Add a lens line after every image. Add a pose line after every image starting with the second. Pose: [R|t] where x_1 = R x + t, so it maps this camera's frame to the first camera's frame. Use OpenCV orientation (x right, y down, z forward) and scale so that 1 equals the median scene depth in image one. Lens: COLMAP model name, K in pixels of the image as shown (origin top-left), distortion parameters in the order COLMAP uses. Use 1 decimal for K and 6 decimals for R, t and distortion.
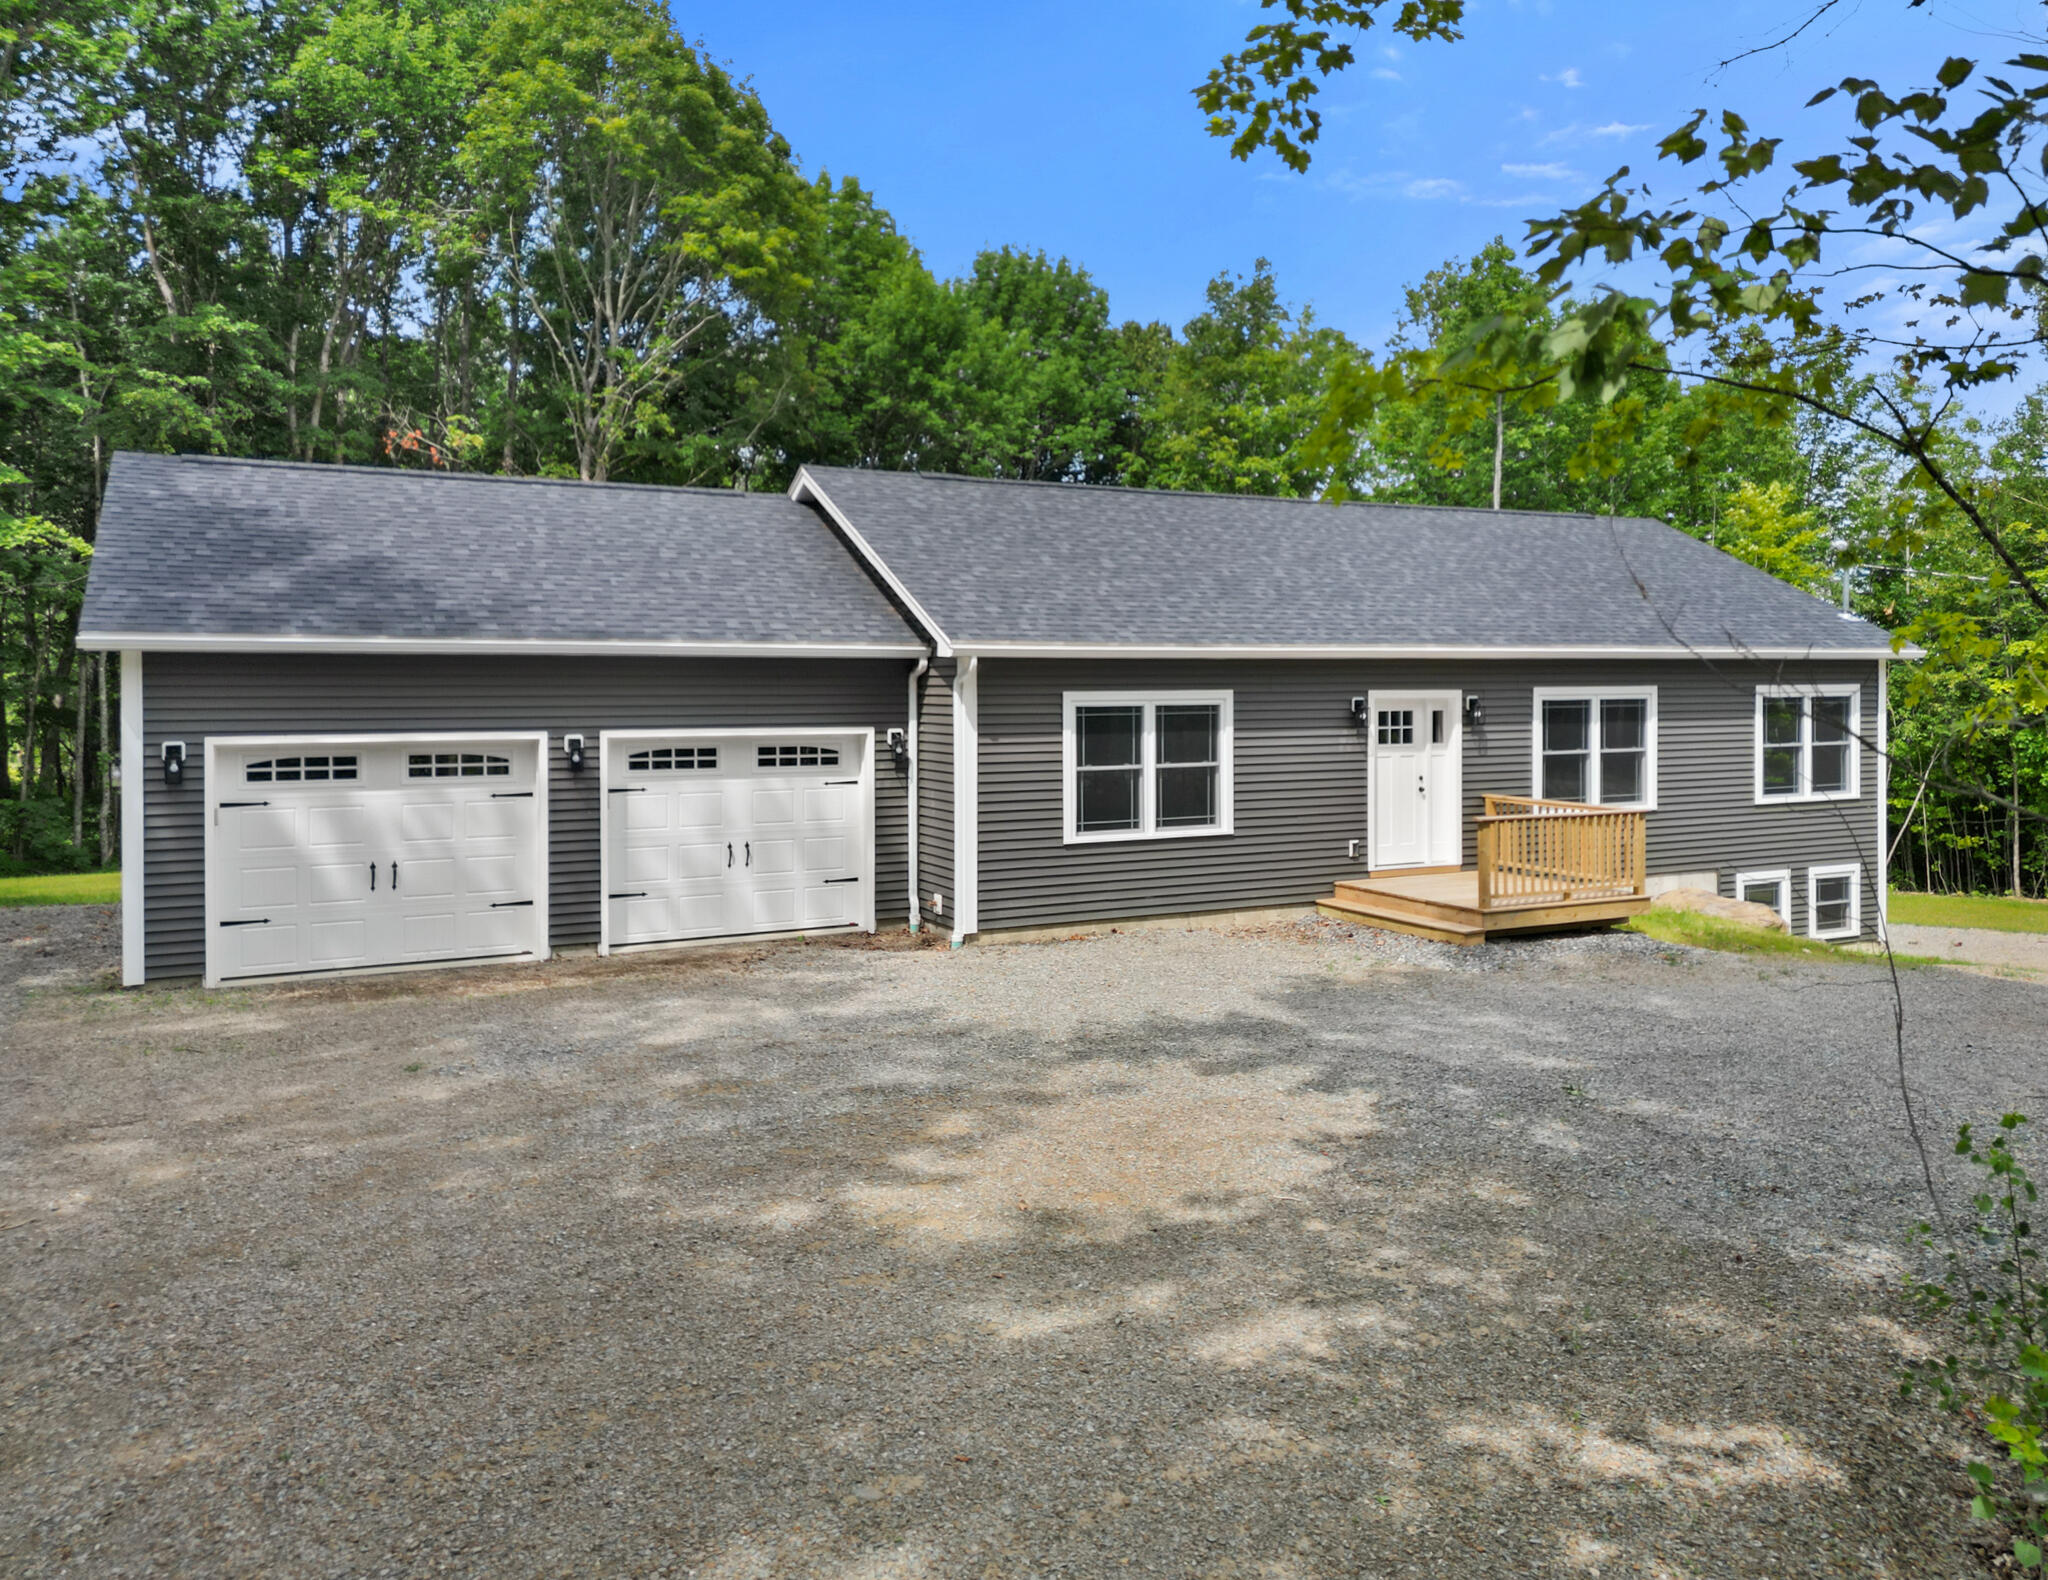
lens RADIAL K [[1528.9, 0, 990.0], [0, 1528.9, 715.2], [0, 0, 1]] dist [0.060328, -0.048704]
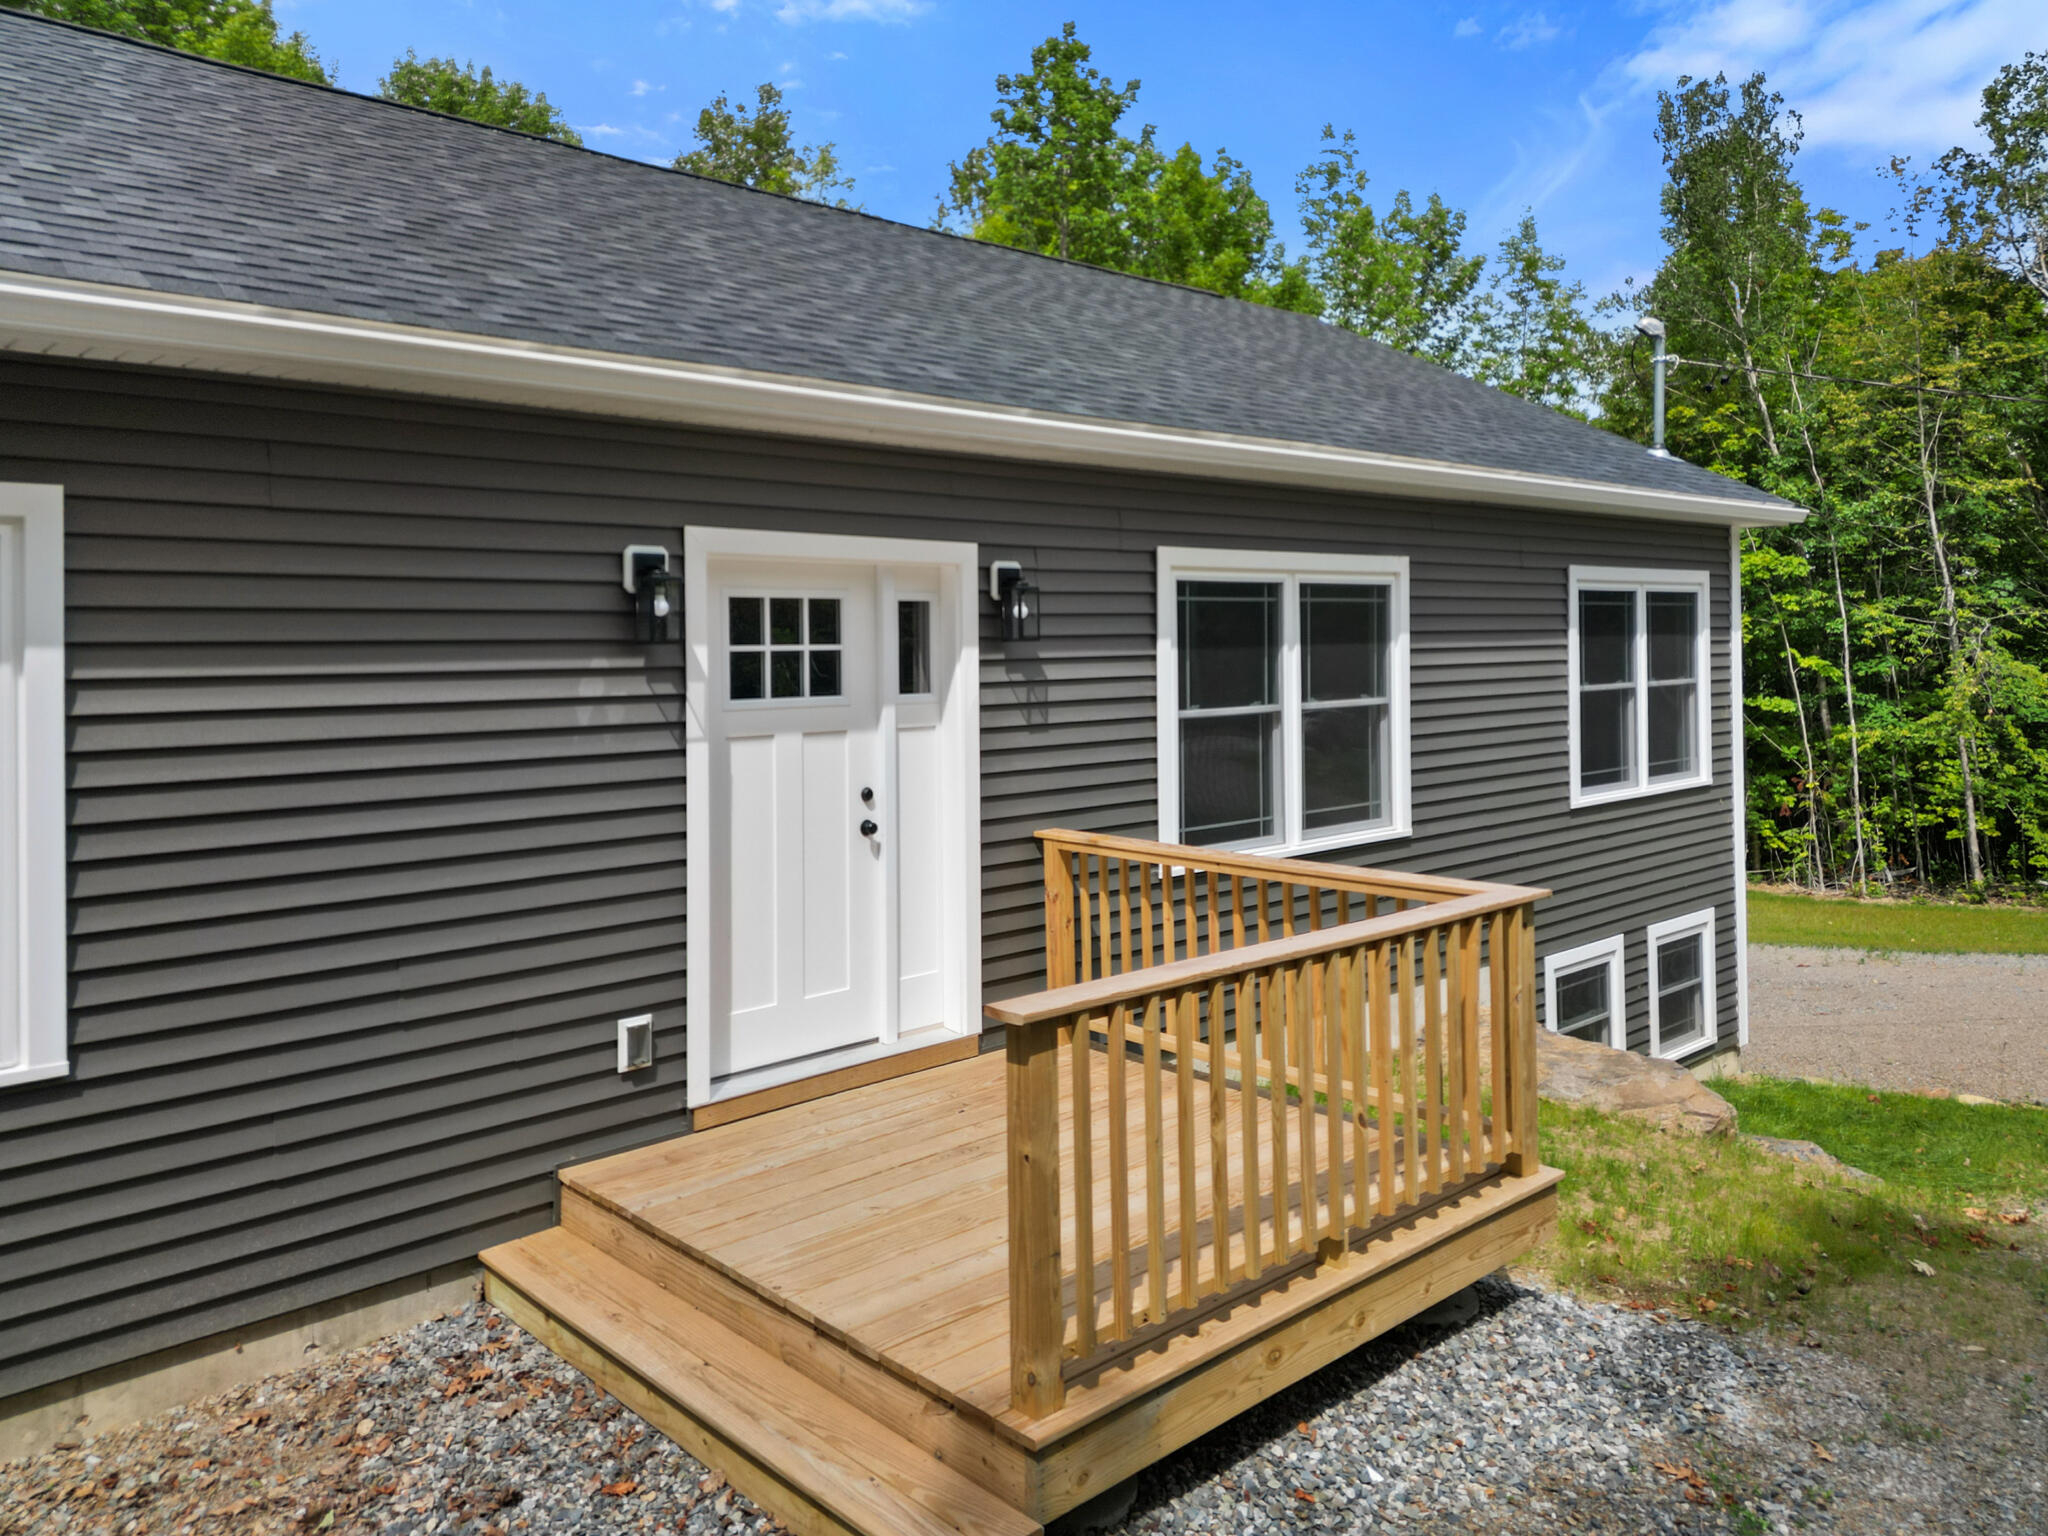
lens RADIAL K [[1465.3, 0, 1005.1], [0, 1465.3, 727.2], [0, 0, 1]] dist [0.107578, -0.007215]
pose [[0.961533, -0.026187, 0.273440, 0.222467], [0.018842, 0.999389, 0.029455, 0.016659], [-0.274044, -0.023170, 0.961438, 0.680847]]
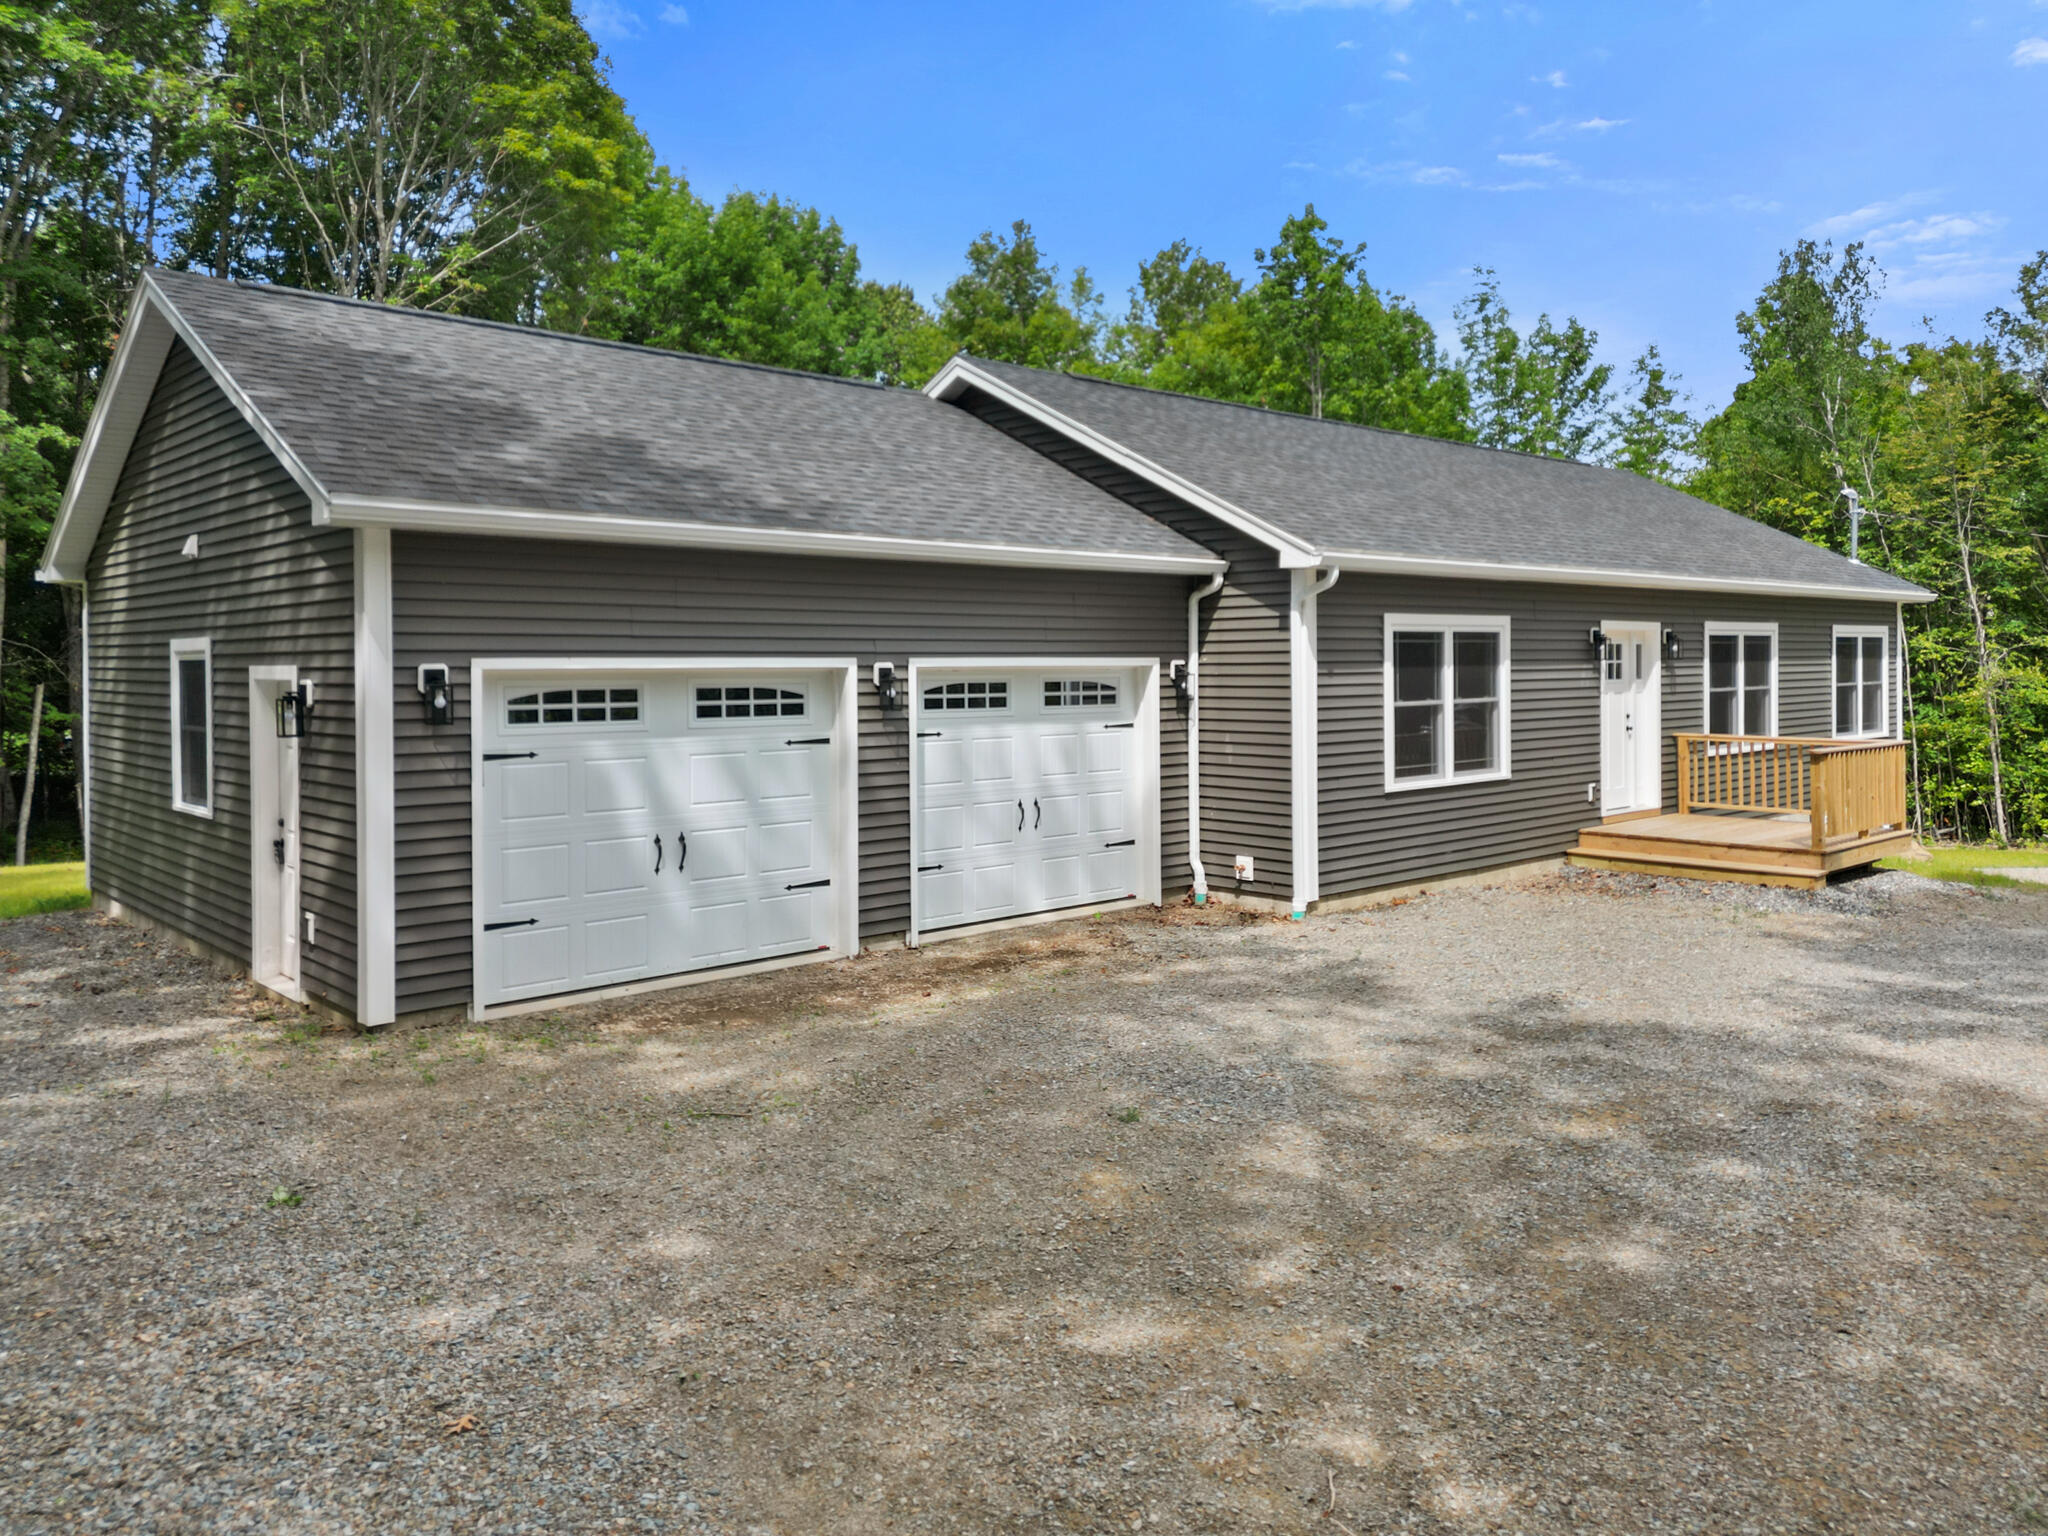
lens RADIAL K [[1476.9, 0, 957.0], [0, 1476.9, 723.7], [0, 0, 1]] dist [0.058713, -0.017536]
pose [[0.967111, -0.015108, 0.253907, -0.347299], [0.011418, 0.999807, 0.016003, 0.026325], [-0.254100, -0.012578, 0.967096, 0.227465]]
